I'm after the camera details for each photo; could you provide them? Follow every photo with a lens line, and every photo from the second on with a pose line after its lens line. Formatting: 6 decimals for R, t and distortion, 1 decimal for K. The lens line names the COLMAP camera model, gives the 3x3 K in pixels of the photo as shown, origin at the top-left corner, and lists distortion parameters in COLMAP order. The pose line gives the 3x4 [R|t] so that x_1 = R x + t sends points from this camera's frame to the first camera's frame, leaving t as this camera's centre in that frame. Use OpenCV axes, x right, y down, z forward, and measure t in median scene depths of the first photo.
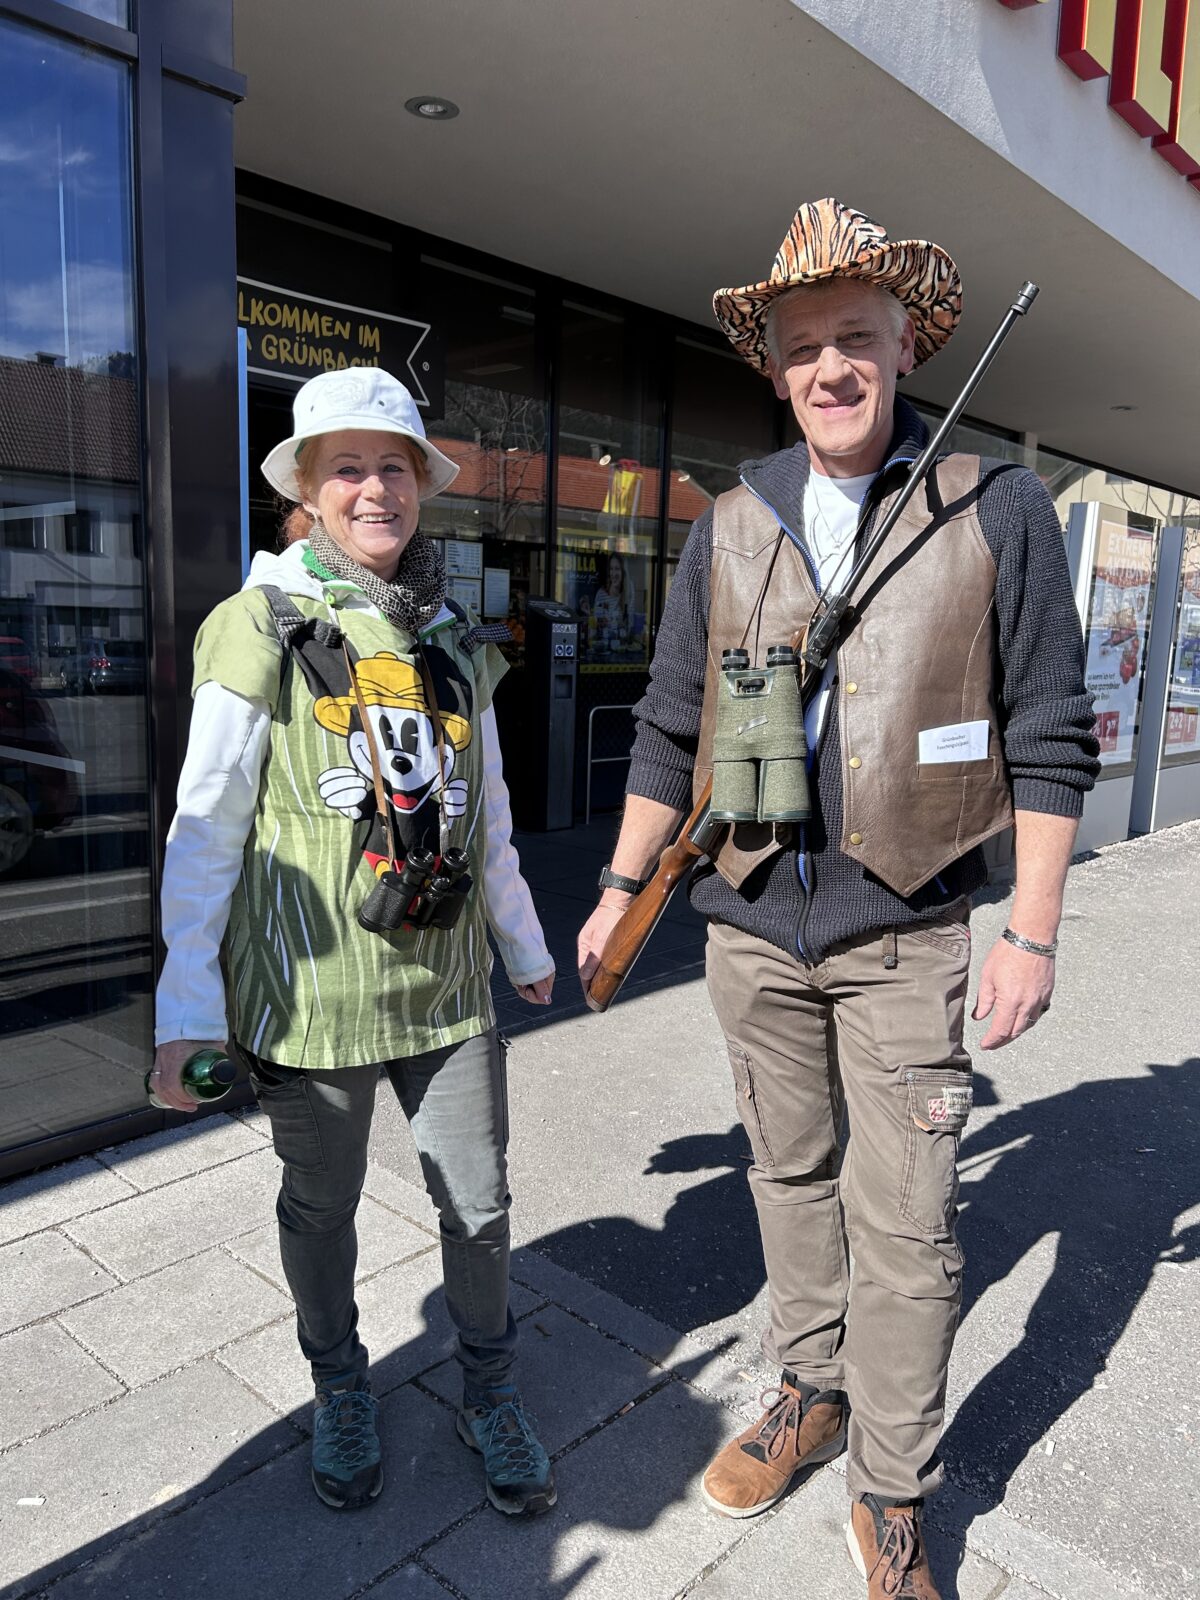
lens RADIAL K [[1237.5, 0, 597.0], [0, 1237.5, 802.0], [0, 0, 1]] dist [0.009731, -0.007043]
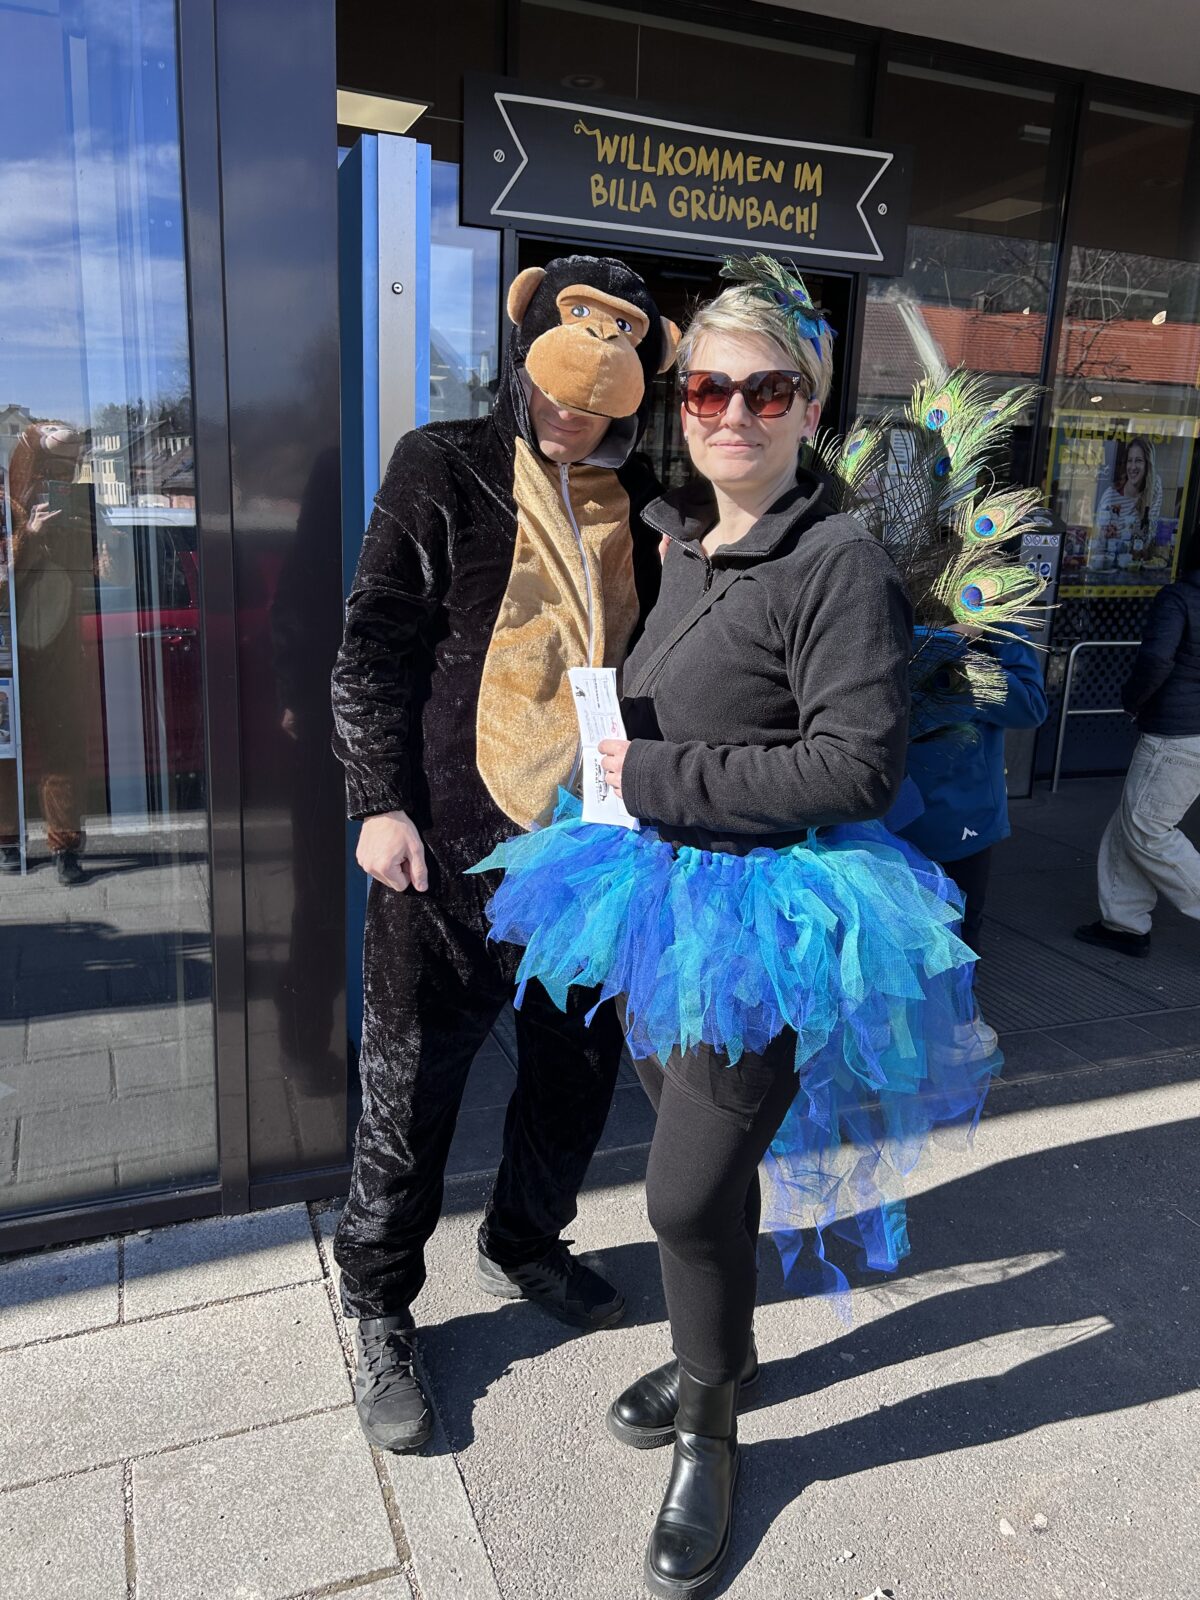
lens RADIAL K [[1237.5, 0, 602.6], [0, 1237.5, 799.5], [0, 0, 1]] dist [0.009731, -0.007043]
pose [[0.900351, 0.096613, -0.424304, 0.081085], [-0.061796, 0.993548, 0.095099, -0.040445], [0.430754, -0.059402, 0.900512, 0.191443]]
